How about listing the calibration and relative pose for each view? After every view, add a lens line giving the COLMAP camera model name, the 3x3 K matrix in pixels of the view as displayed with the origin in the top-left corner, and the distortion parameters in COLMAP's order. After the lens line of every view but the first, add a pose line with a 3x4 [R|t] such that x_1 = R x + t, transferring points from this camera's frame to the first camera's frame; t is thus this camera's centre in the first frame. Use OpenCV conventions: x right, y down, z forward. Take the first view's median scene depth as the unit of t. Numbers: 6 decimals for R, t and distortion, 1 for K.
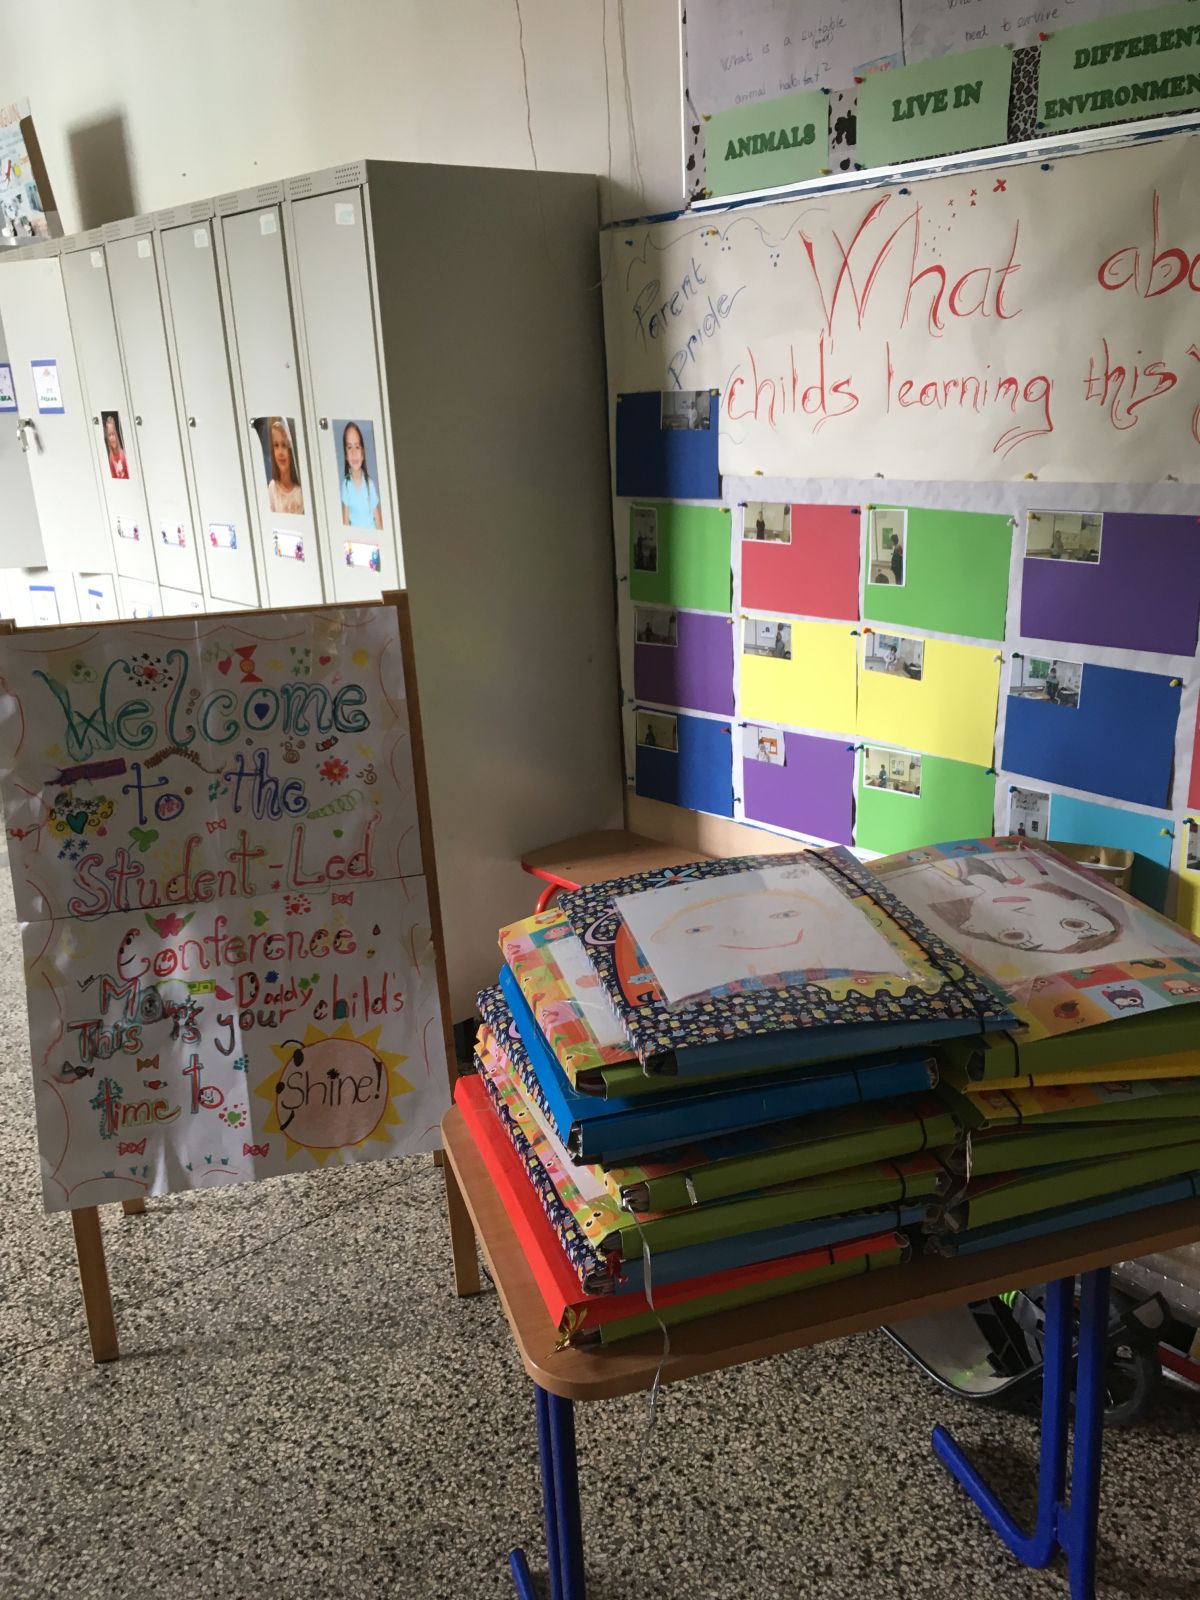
lens RADIAL K [[1358.3, 0, 595.7], [0, 1358.3, 809.9], [0, 0, 1]] dist [0.077815, -0.106182]
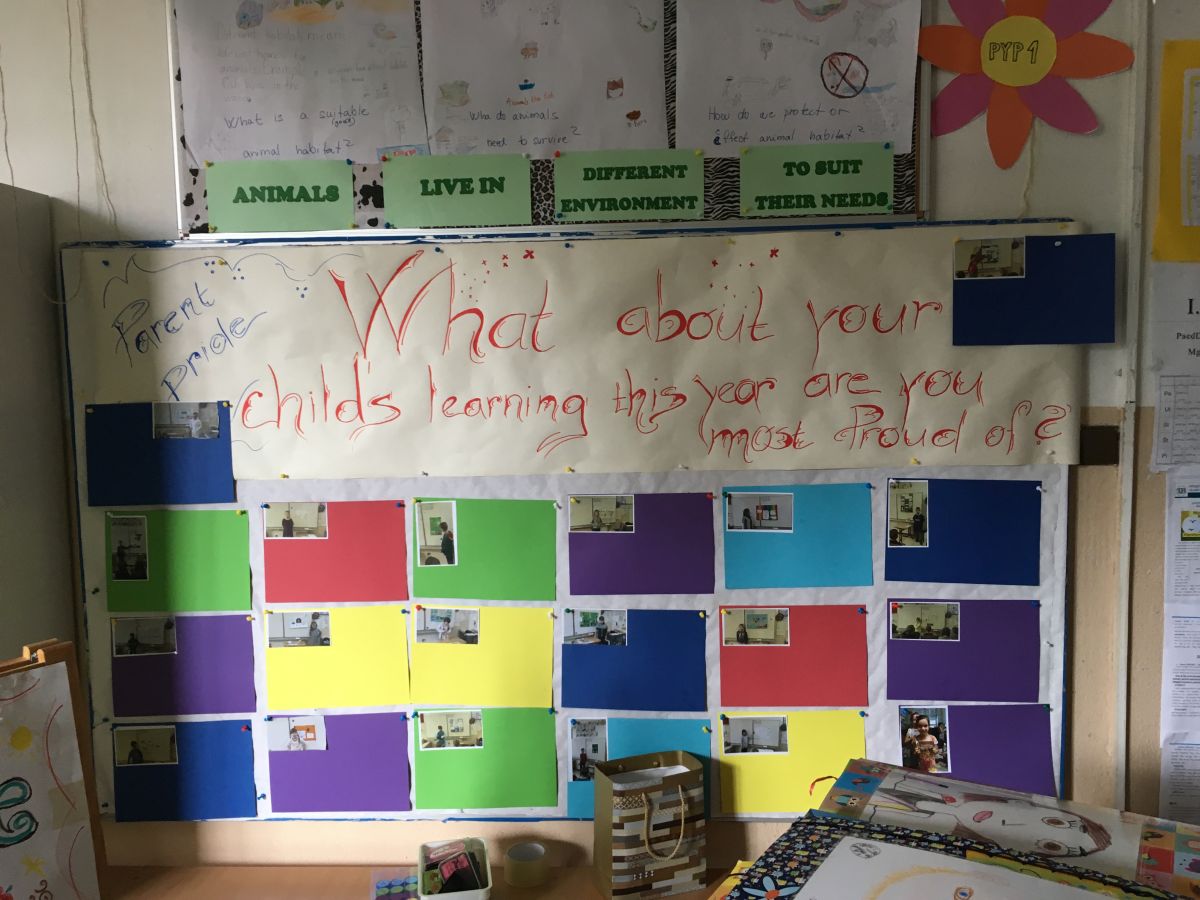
lens RADIAL K [[1018.7, 0, 595.6], [0, 1018.7, 450.5], [0, 0, 1]] dist [0.077815, -0.106182]
pose [[0.686158, -0.028216, 0.726905, -0.333757], [0.210077, 0.964359, -0.160868, -0.098101], [-0.696458, 0.263087, 0.667631, 0.330419]]
